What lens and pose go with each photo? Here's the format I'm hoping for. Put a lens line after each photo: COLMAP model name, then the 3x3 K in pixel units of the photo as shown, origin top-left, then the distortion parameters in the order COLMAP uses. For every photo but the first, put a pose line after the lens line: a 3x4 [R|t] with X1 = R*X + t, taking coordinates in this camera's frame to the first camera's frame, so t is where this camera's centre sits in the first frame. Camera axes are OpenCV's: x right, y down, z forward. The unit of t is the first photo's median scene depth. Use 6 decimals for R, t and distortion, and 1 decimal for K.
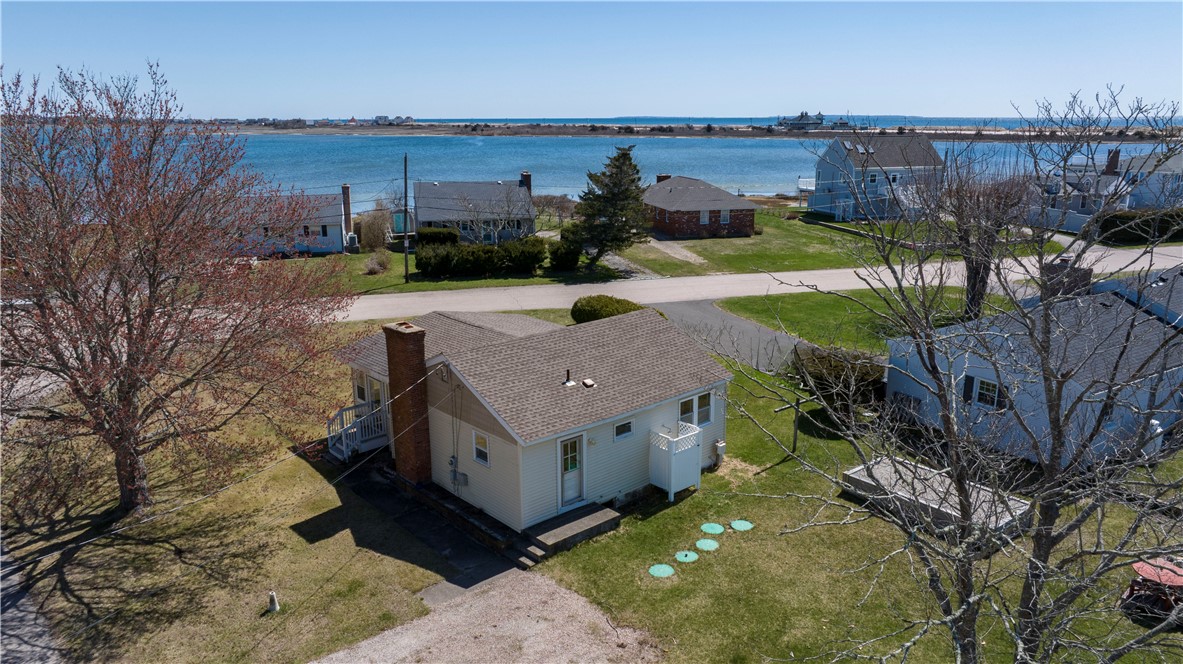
lens RADIAL K [[835.4, 0, 594.0], [0, 835.4, 332.1], [0, 0, 1]] dist [-0.024716, 0.011775]
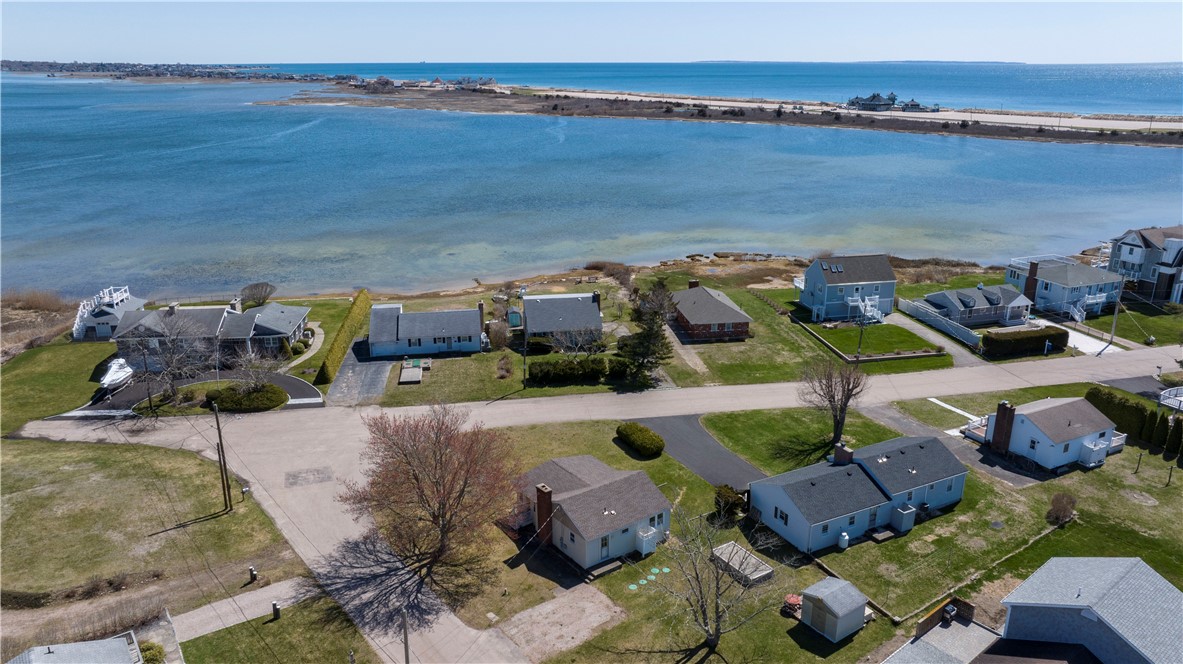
lens RADIAL K [[835.4, 0, 590.4], [0, 835.4, 336.1], [0, 0, 1]] dist [-0.024716, 0.011775]
pose [[0.995370, 0.029801, -0.091378, 0.153662], [-0.023660, 0.997434, 0.067570, -0.700242], [0.093157, -0.065095, 0.993521, -1.660906]]
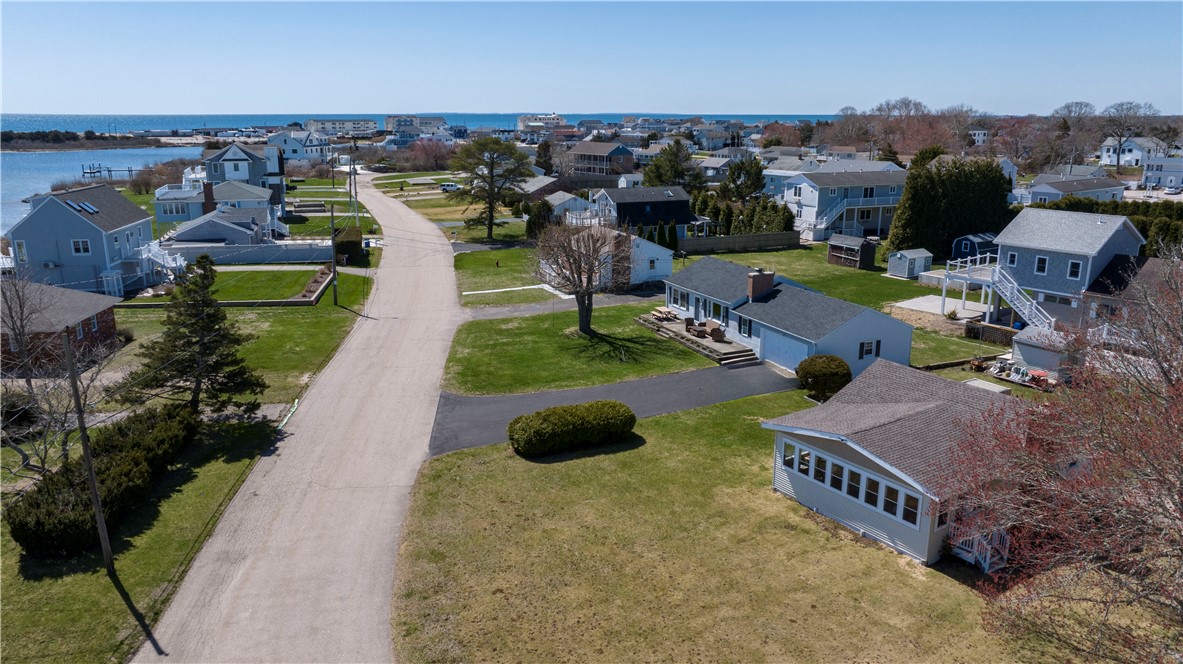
lens RADIAL K [[835.4, 0, 590.3], [0, 835.4, 328.3], [0, 0, 1]] dist [-0.024716, 0.011775]
pose [[0.133772, -0.242743, 0.960823, -1.547487], [0.244316, 0.947690, 0.205409, -0.565690], [-0.960424, 0.207266, 0.186080, 1.462788]]
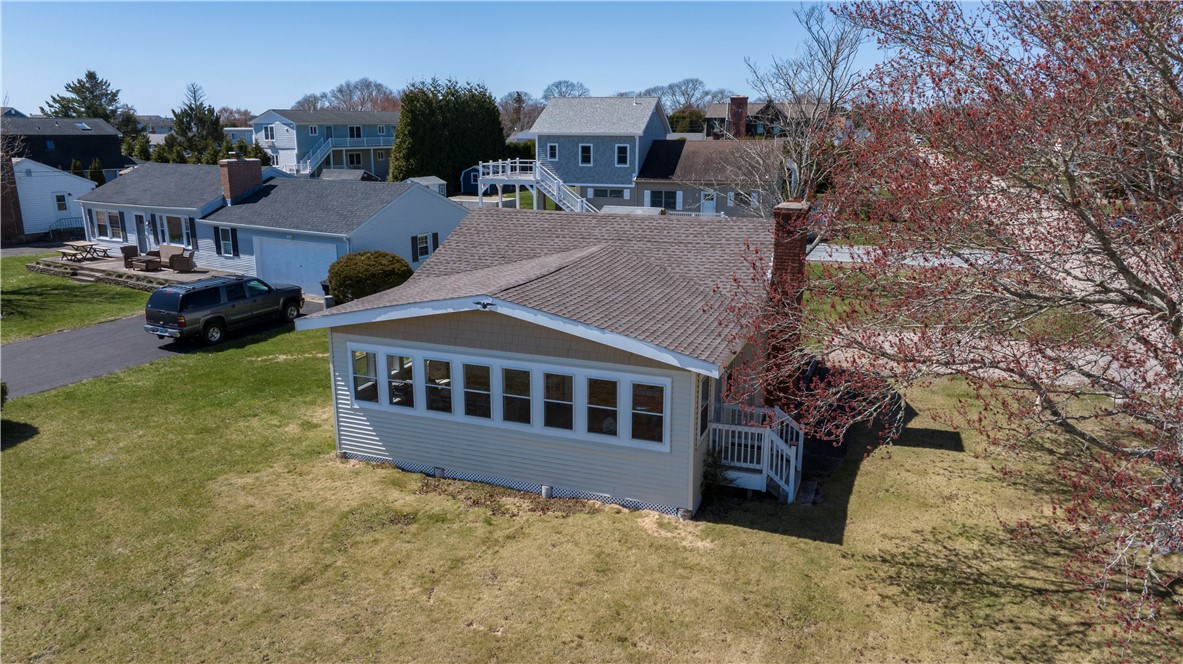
lens RADIAL K [[835.4, 0, 587.1], [0, 835.4, 325.0], [0, 0, 1]] dist [-0.024716, 0.011775]
pose [[-0.460289, -0.203553, 0.864118, -0.837429], [0.218776, 0.917332, 0.332623, -0.203130], [-0.860390, 0.342151, -0.377705, 1.535775]]
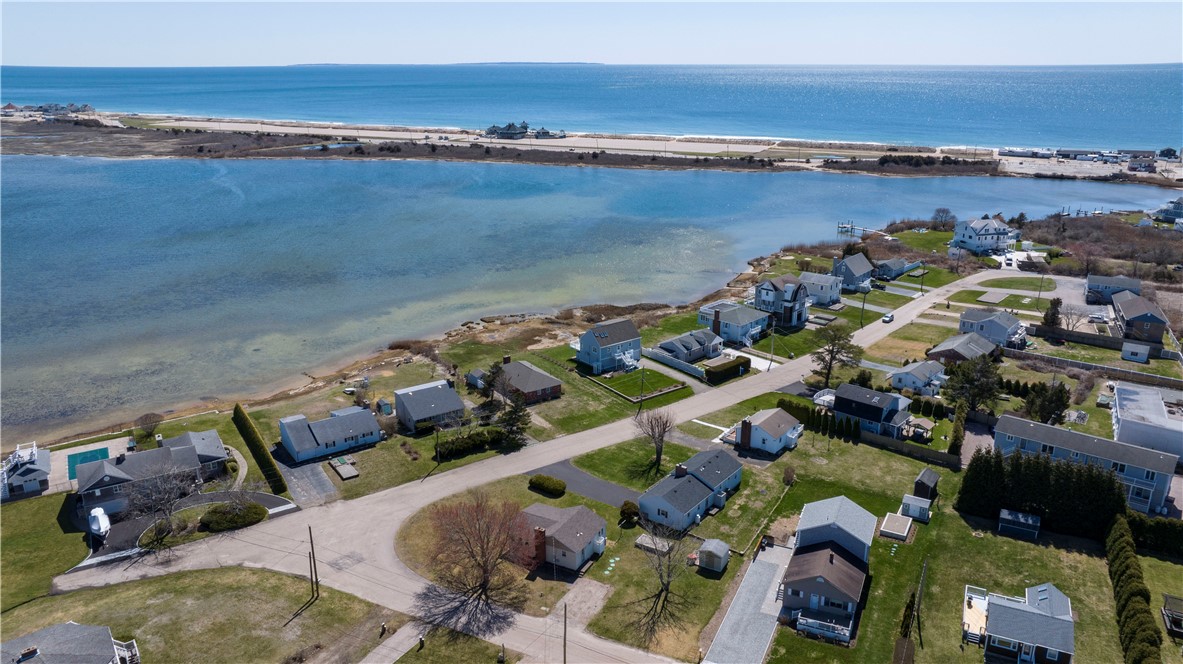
lens RADIAL K [[835.4, 0, 593.3], [0, 835.4, 332.9], [0, 0, 1]] dist [-0.024716, 0.011775]
pose [[0.937328, -0.109487, 0.330800, -1.359087], [0.089146, 0.993107, 0.076100, -1.397101], [-0.336852, -0.041841, 0.940628, -3.312743]]
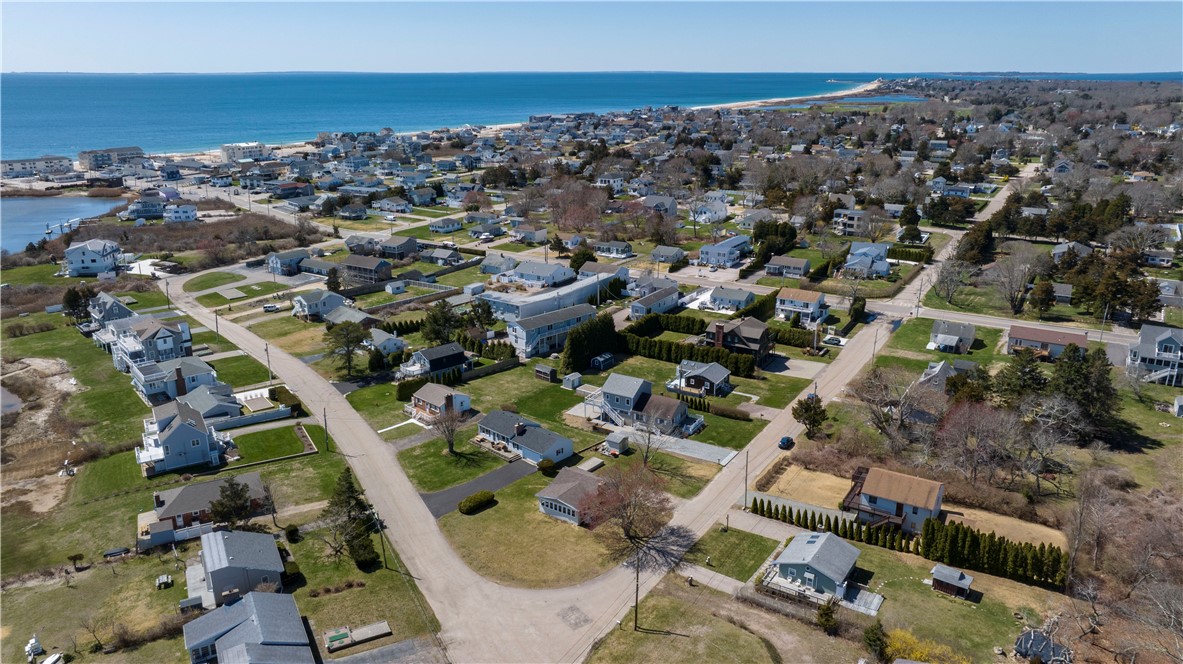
lens RADIAL K [[835.4, 0, 589.9], [0, 835.4, 333.7], [0, 0, 1]] dist [-0.024716, 0.011775]
pose [[-0.242448, -0.291753, 0.925256, -4.992820], [0.242666, 0.905158, 0.349002, -2.822682], [-0.939325, 0.309143, -0.148655, 1.629090]]
